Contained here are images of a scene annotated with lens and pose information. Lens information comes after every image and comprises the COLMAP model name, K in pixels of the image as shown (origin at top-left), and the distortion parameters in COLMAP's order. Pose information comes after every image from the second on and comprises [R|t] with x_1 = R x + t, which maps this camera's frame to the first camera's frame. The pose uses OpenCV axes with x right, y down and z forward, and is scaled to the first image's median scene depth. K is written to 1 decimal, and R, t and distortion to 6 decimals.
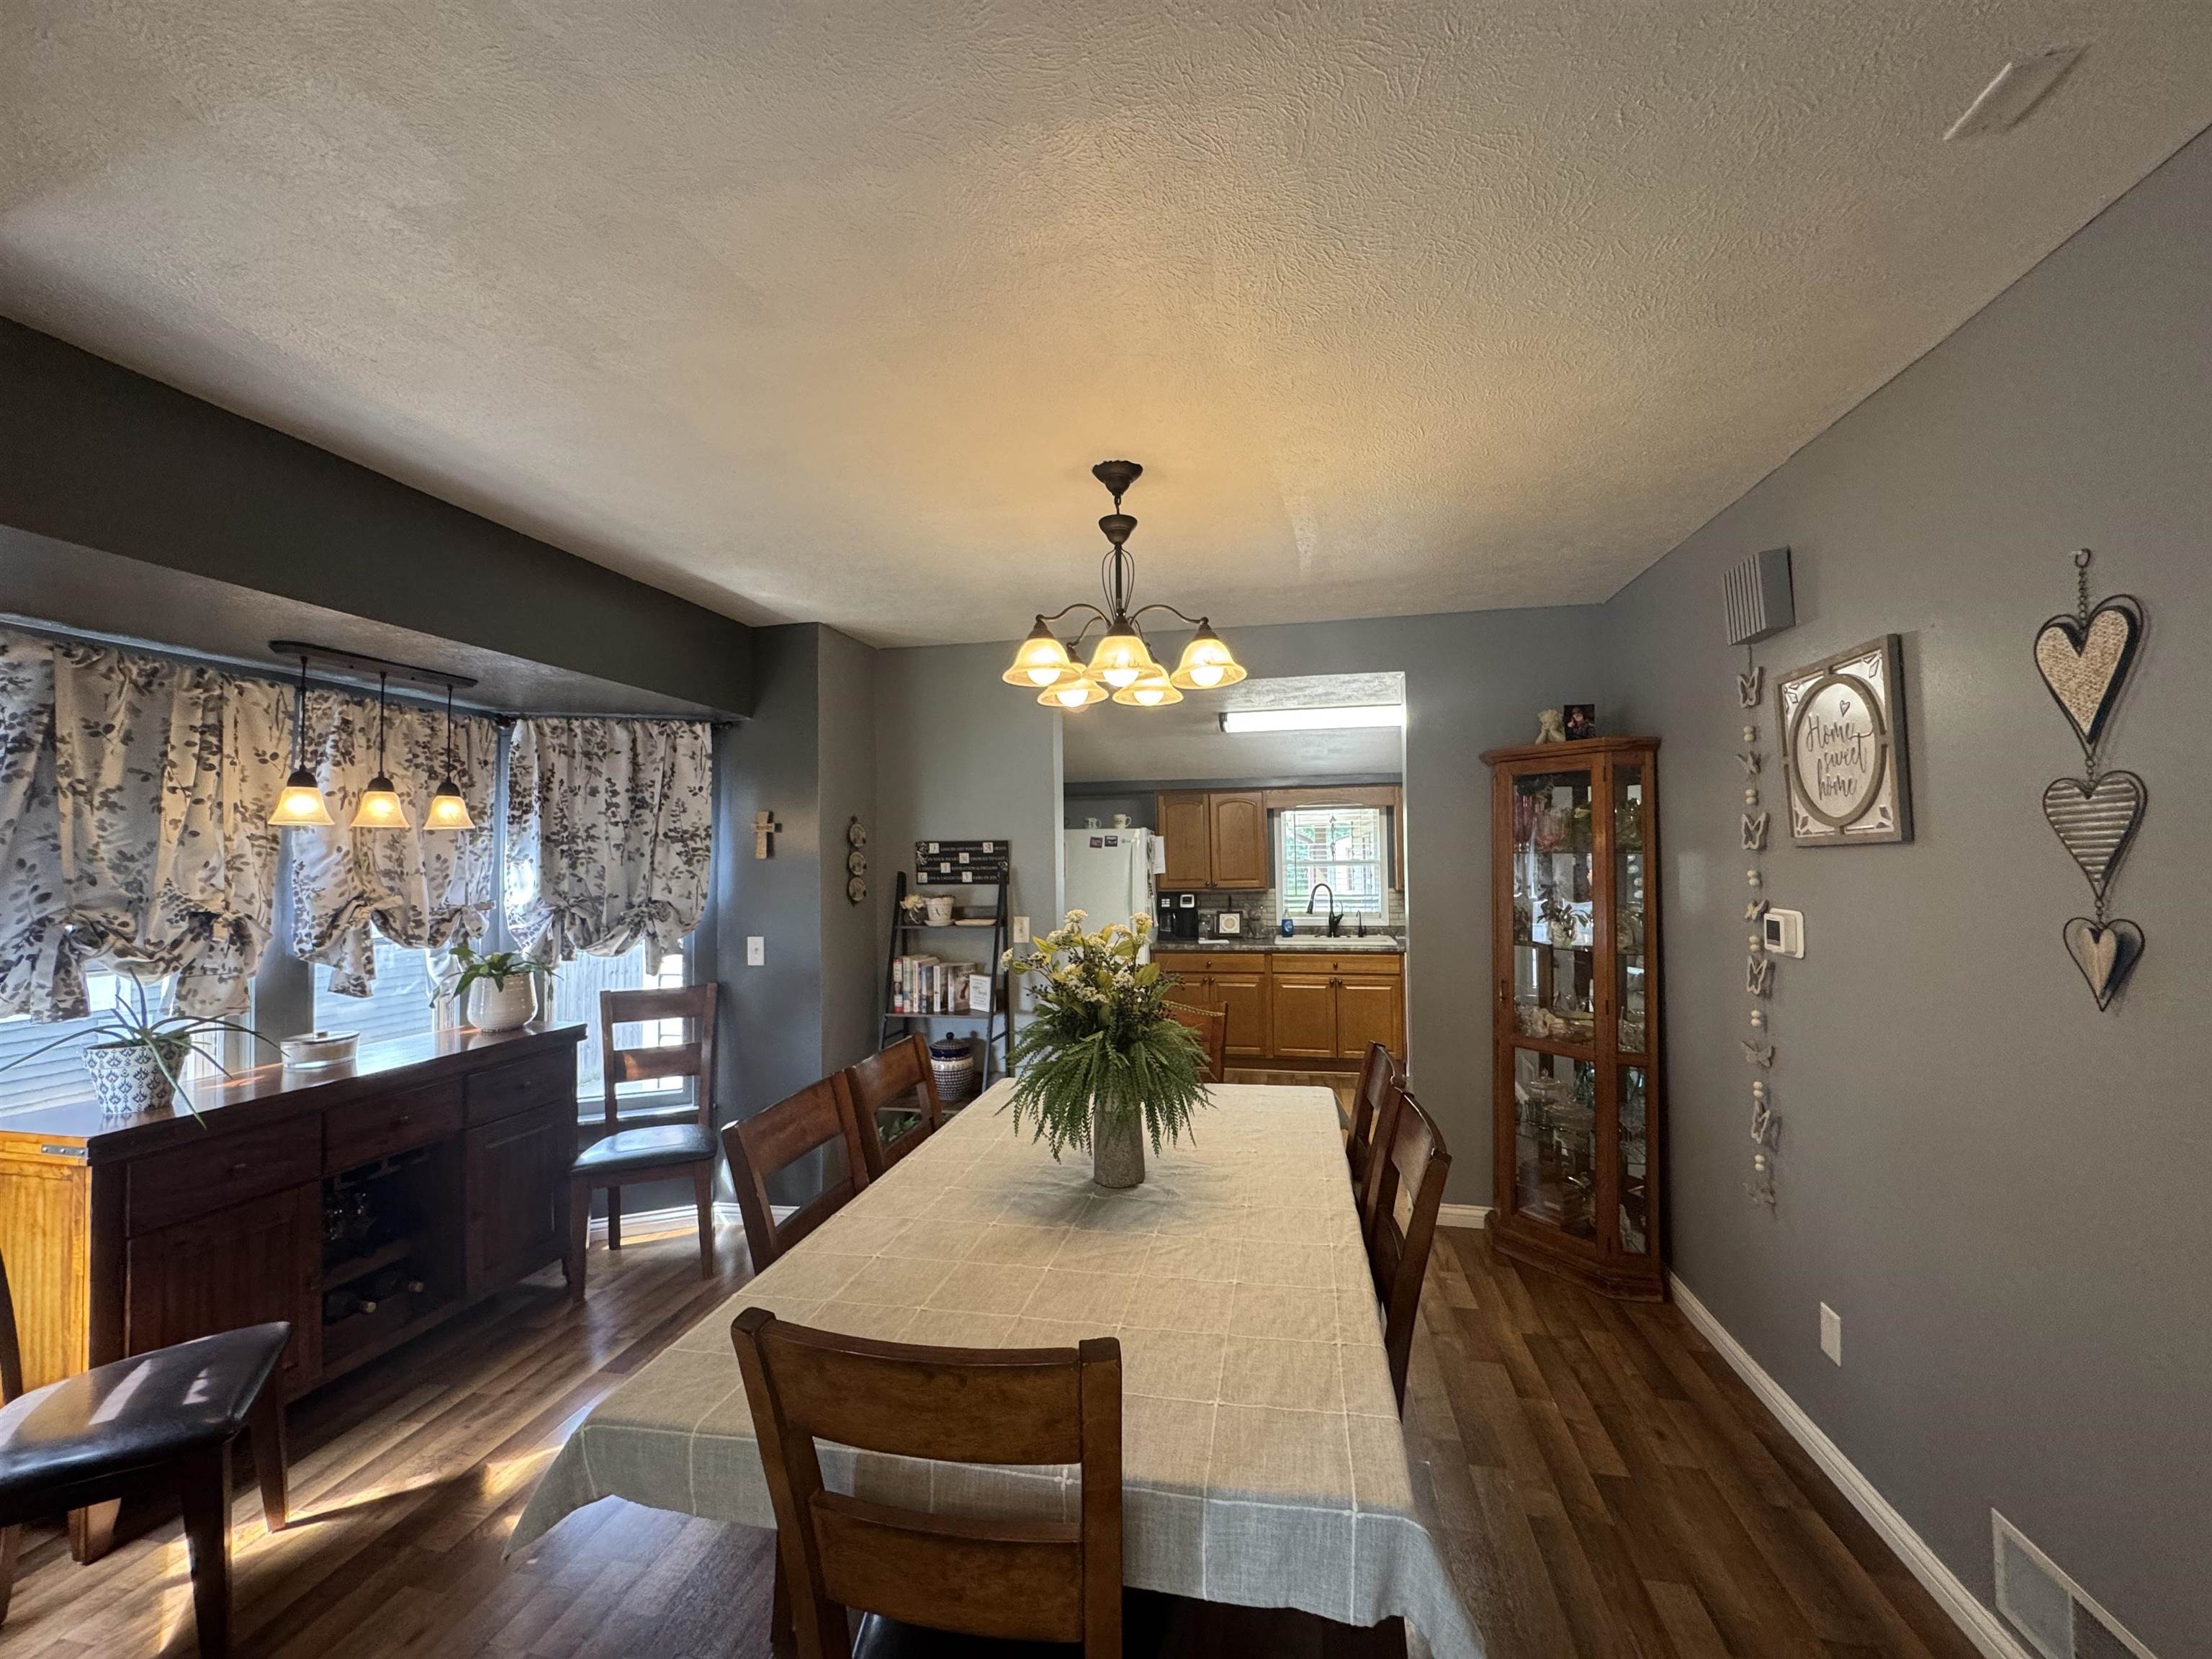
lens RADIAL K [[879.7, 0, 1088.2], [0, 879.7, 826.7], [0, 0, 1]] dist [0.000125, -0.000403]
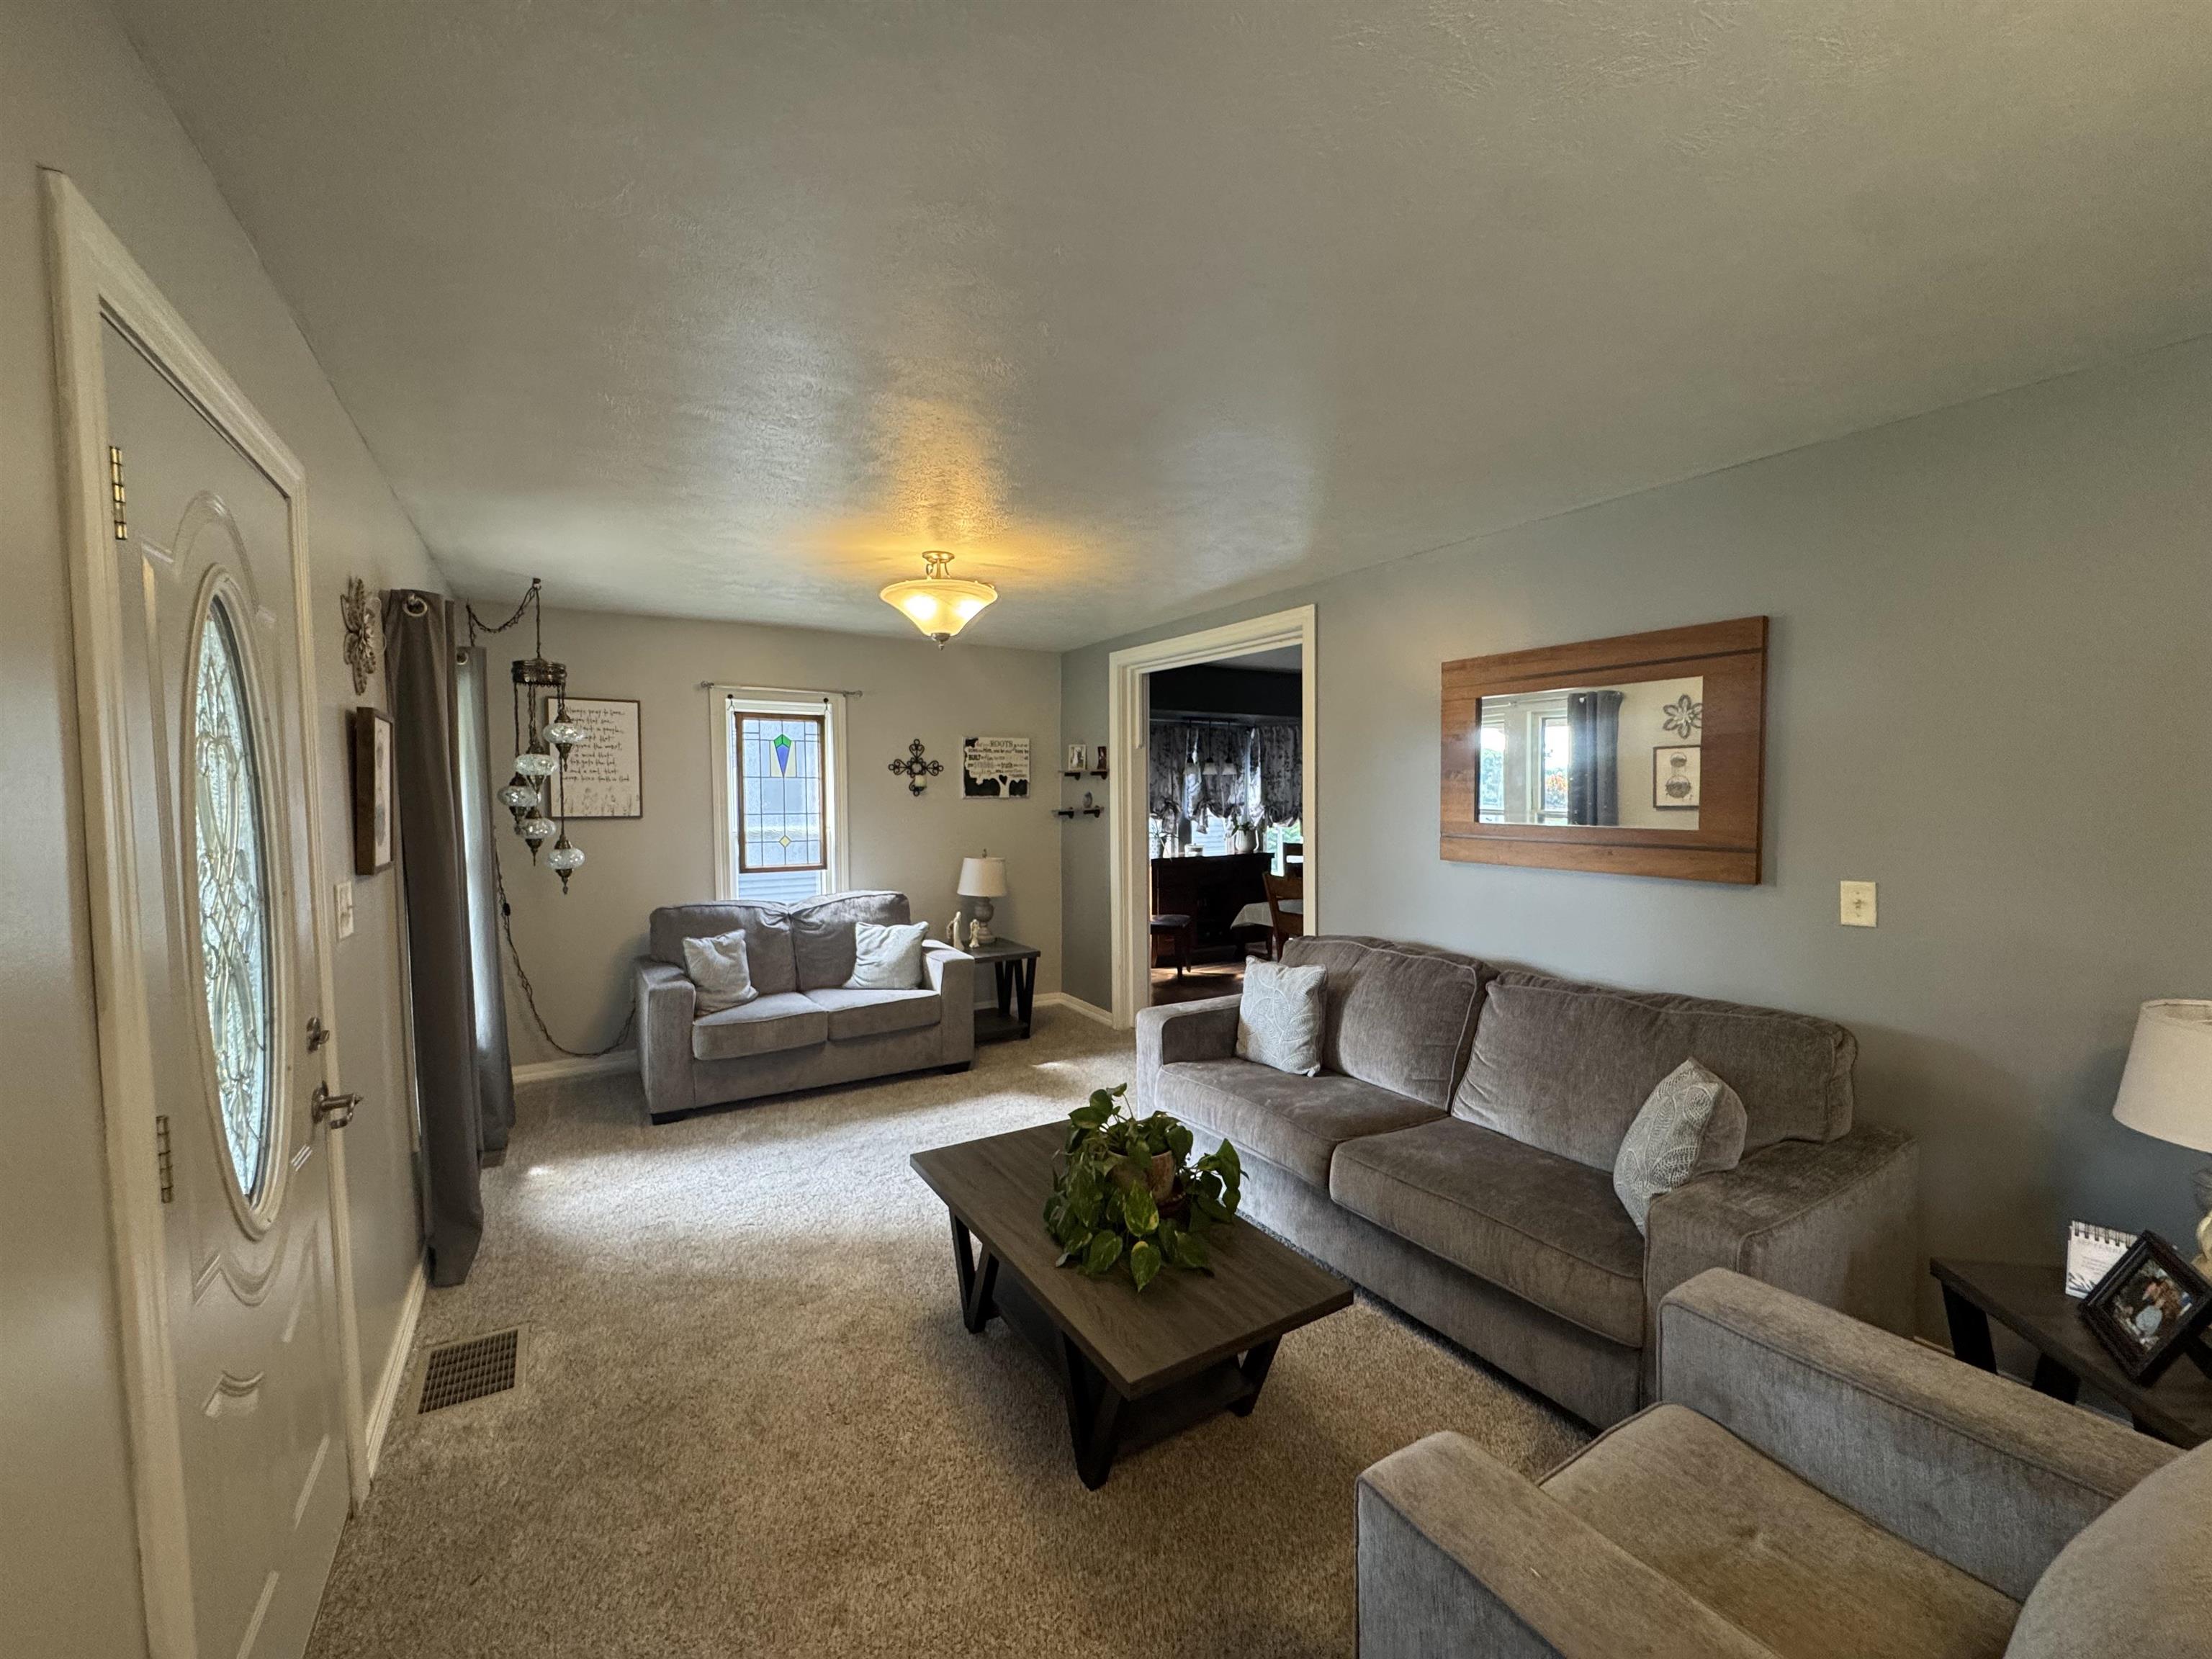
lens RADIAL K [[879.7, 0, 1098.9], [0, 879.7, 833.3], [0, 0, 1]] dist [0.000125, -0.000403]
pose [[0.702973, 0.048532, -0.709559, 0.796256], [0.018519, 0.996082, 0.086476, -0.049980], [0.710975, -0.073931, 0.699320, -1.031804]]
